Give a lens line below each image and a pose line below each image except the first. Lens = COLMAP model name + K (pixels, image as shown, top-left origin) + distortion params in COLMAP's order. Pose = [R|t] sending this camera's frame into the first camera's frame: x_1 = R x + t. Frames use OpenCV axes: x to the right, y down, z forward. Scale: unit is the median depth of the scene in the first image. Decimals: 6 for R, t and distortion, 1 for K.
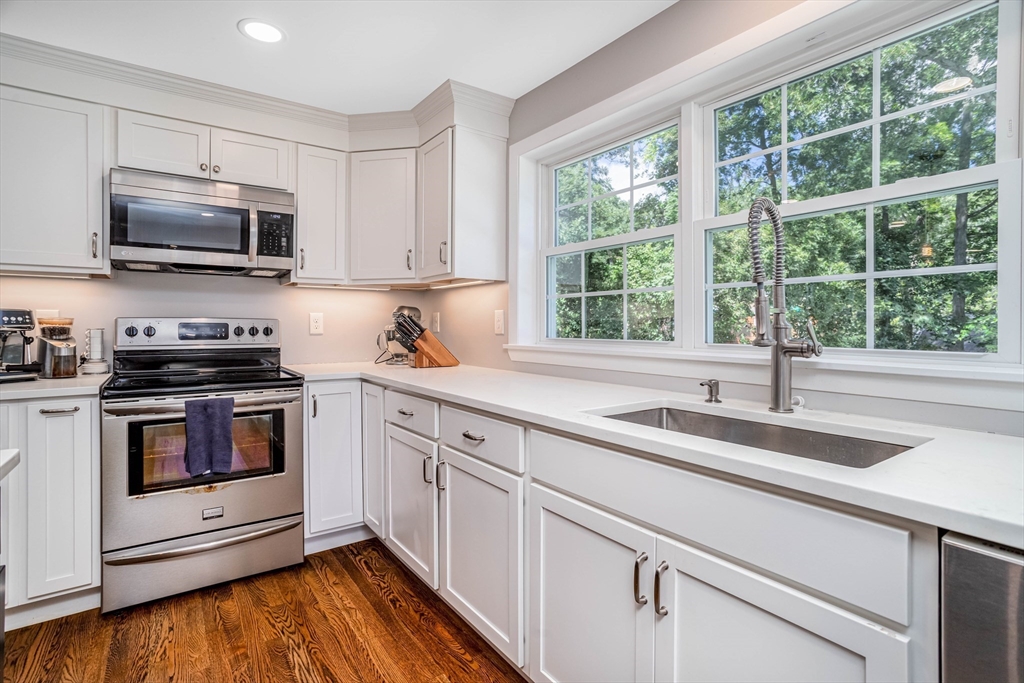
lens RADIAL K [[494.8, 0, 508.1], [0, 494.8, 322.7], [0, 0, 1]] dist [-0.041631, 0.020006]
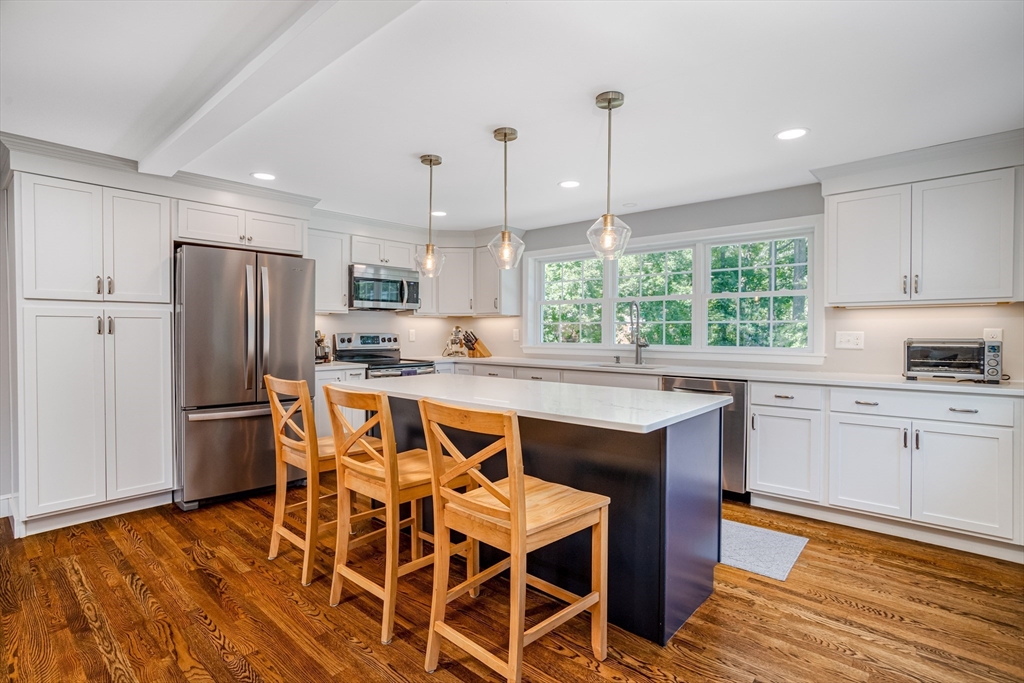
lens RADIAL K [[494.8, 0, 495.2], [0, 494.8, 330.6], [0, 0, 1]] dist [-0.041631, 0.020006]
pose [[0.979107, -0.001331, 0.203342, -0.536889], [0.000374, 0.999989, 0.004744, -0.029977], [-0.203346, -0.004569, 0.979096, -1.038618]]
